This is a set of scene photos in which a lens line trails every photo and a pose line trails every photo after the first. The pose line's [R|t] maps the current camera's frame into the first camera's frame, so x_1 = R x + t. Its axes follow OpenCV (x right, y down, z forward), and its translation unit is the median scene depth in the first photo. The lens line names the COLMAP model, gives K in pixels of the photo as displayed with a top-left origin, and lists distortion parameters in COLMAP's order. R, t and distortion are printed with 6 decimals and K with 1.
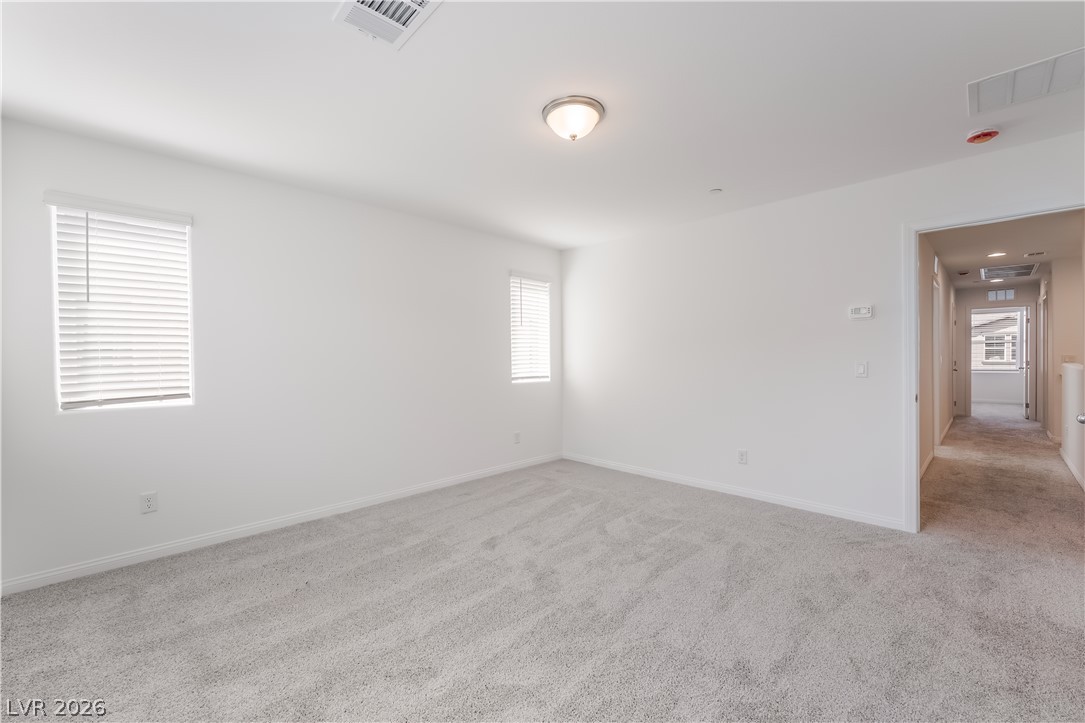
lens RADIAL K [[453.6, 0, 542.5], [0, 453.6, 361.5], [0, 0, 1]] dist [-0.000705, -0.000367]
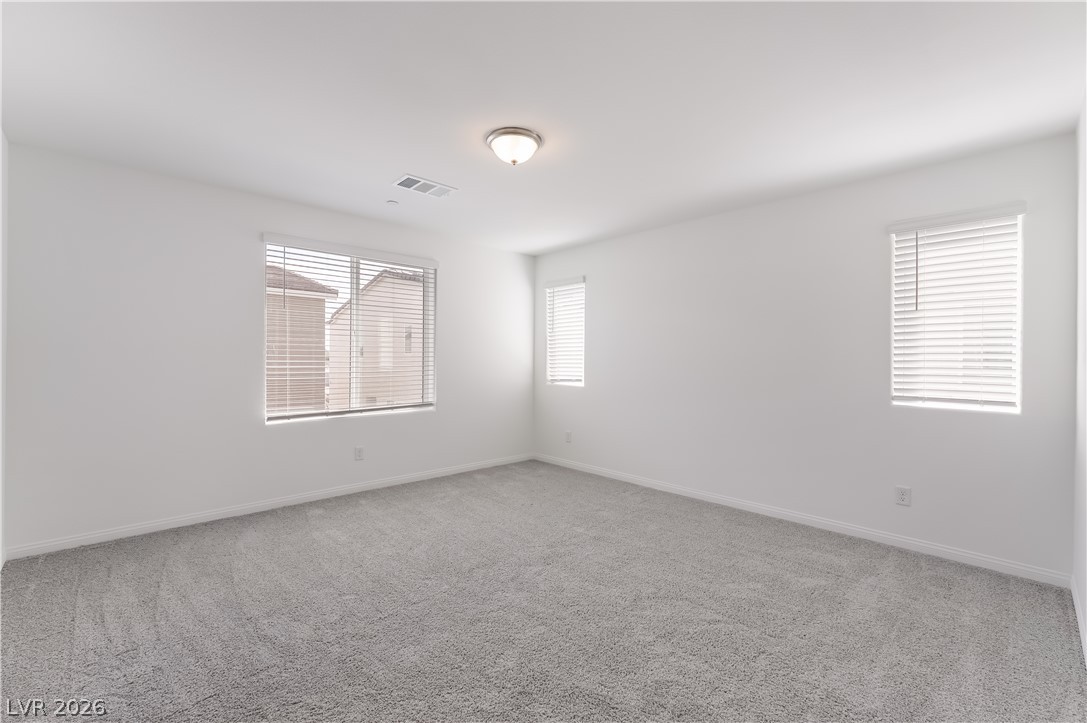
lens RADIAL K [[430.9, 0, 543.5], [0, 430.9, 361.5], [0, 0, 1]] dist [-0.000606, -0.000079]
pose [[-0.001447, 0.012890, -0.999916, 0.660914], [-0.018444, 0.999746, 0.012914, -0.013586], [0.999829, 0.018461, -0.001209, 0.657253]]
